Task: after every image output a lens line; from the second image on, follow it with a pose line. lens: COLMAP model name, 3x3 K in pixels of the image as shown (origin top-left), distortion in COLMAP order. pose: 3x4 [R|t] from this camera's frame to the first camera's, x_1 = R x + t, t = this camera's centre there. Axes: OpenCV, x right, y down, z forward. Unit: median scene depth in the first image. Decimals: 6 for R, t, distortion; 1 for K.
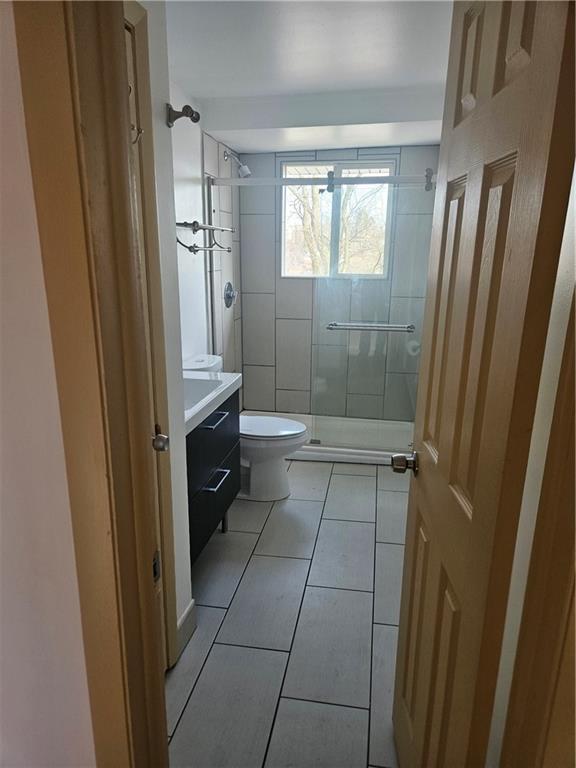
lens RADIAL K [[517.7, 0, 287.5], [0, 517.7, 394.2], [0, 0, 1]] dist [0.071933, -0.066478]
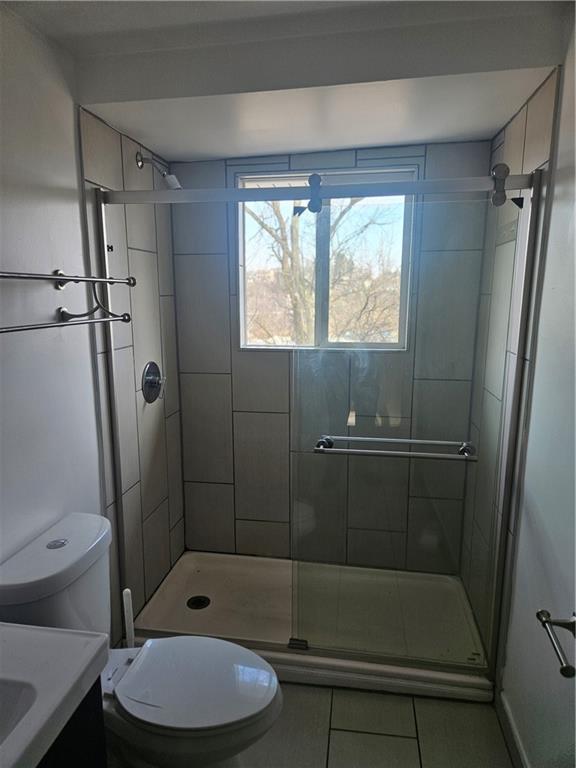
lens RADIAL K [[509.1, 0, 275.9], [0, 509.1, 384.8], [0, 0, 1]] dist [0.072111, -0.062418]
pose [[0.999848, -0.016053, 0.006764, 0.028842], [0.016592, 0.995883, -0.089116, -0.131500], [-0.005305, 0.089215, 0.995998, 0.399237]]
